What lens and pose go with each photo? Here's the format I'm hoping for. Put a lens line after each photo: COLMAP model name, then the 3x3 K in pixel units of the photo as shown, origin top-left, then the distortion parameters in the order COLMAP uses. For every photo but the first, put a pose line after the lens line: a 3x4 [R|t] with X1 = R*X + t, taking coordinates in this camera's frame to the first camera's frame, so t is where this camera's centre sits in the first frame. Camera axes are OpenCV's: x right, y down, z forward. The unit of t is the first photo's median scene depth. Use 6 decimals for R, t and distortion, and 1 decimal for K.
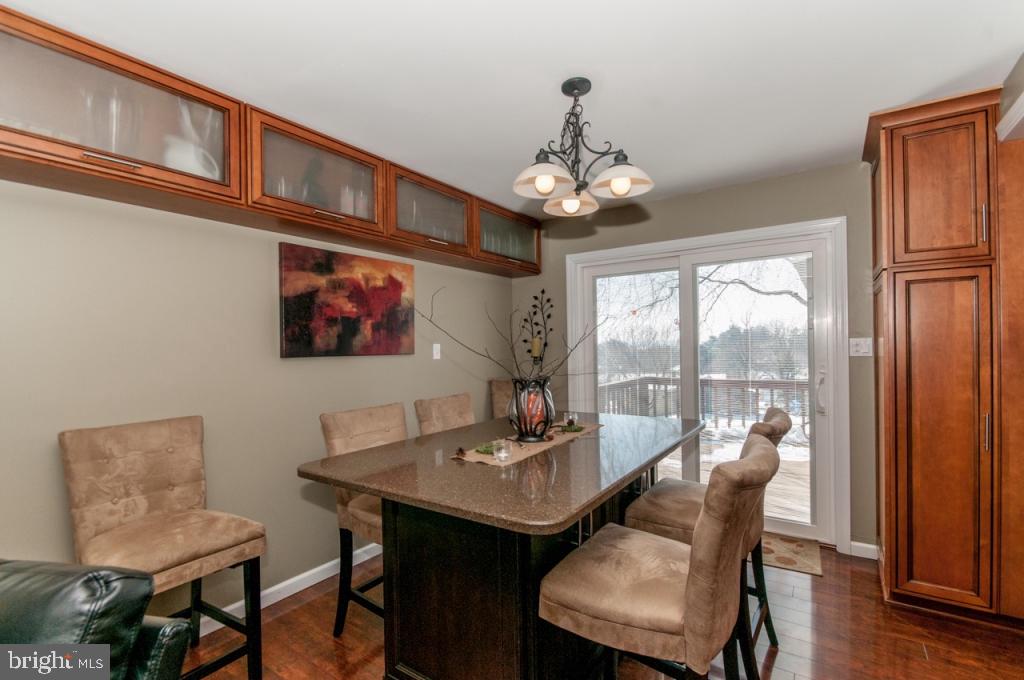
lens RADIAL K [[460.9, 0, 514.8], [0, 460.9, 347.7], [0, 0, 1]] dist [-0.017315, -0.000673]
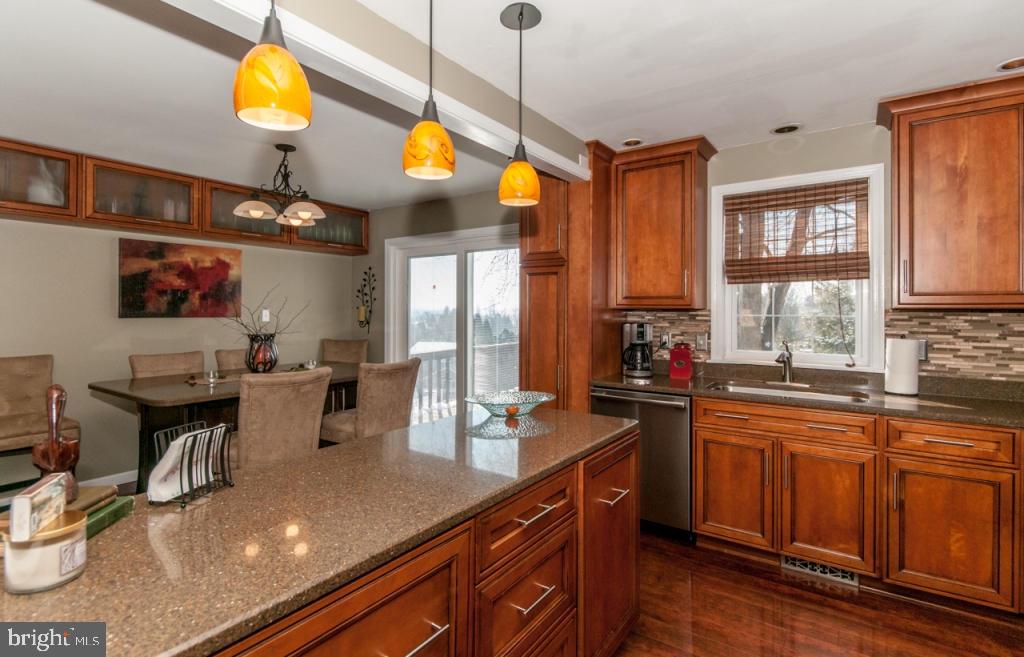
lens RADIAL K [[496.0, 0, 491.6], [0, 496.0, 307.3], [0, 0, 1]] dist [-0.009998, -0.002943]
pose [[0.999549, 0.018208, -0.023899, 0.701226], [-0.018409, 0.999797, -0.008182, -0.020965], [0.023745, 0.008618, 0.999681, -0.522484]]
